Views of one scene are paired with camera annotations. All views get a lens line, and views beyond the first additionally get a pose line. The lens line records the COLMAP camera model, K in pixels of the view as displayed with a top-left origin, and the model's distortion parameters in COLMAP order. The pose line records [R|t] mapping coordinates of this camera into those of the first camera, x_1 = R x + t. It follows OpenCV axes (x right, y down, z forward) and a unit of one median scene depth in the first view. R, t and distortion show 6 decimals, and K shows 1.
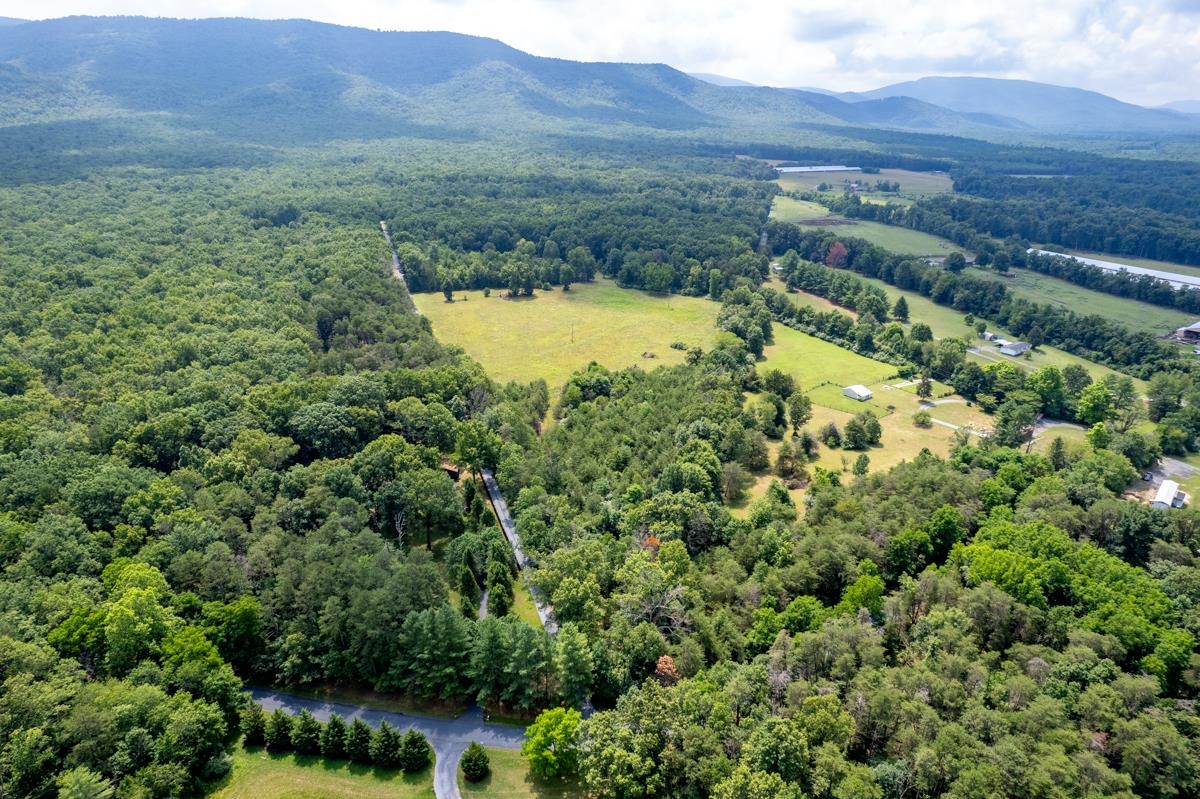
lens RADIAL K [[759.7, 0, 603.6], [0, 759.7, 413.8], [0, 0, 1]] dist [-0.070844, 0.060045]
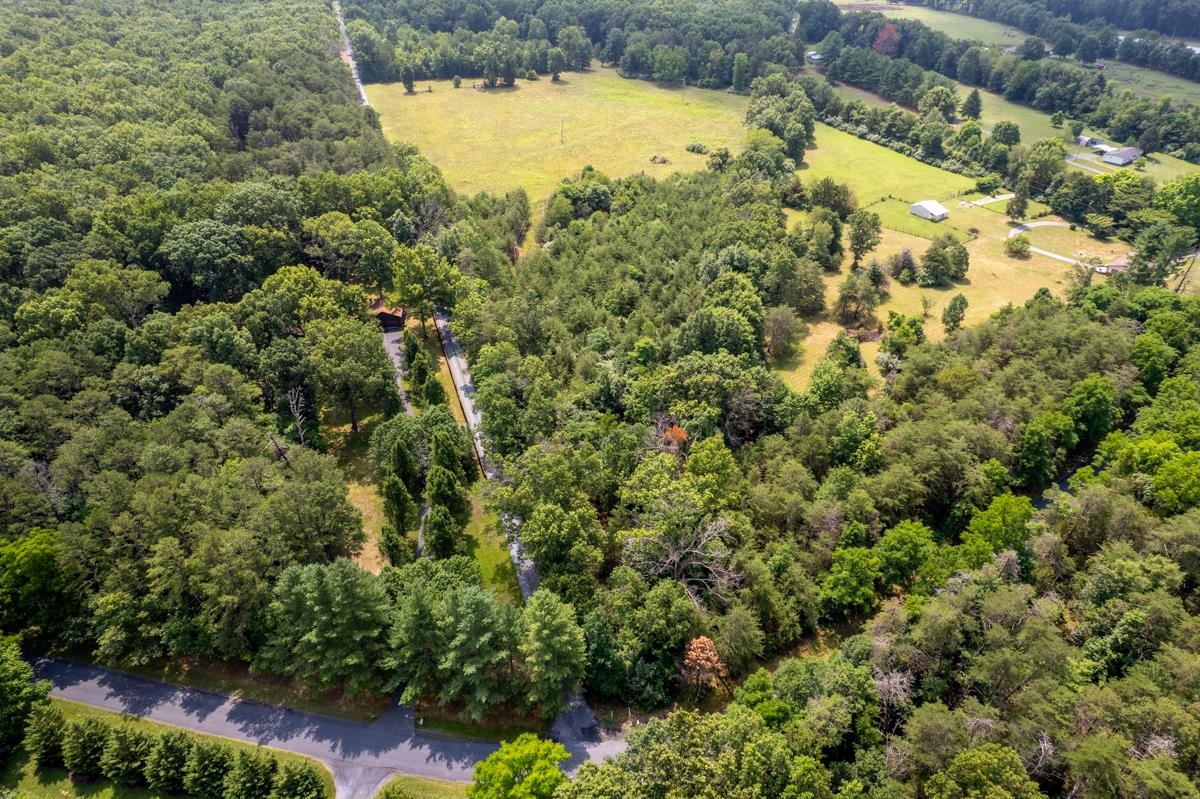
lens RADIAL K [[759.7, 0, 603.6], [0, 759.7, 413.8], [0, 0, 1]] dist [-0.070844, 0.060045]
pose [[0.999987, 0.002805, 0.004216, -0.001000], [-0.003693, 0.973581, 0.228312, 0.000856], [-0.003464, -0.228325, 0.973579, 0.253816]]
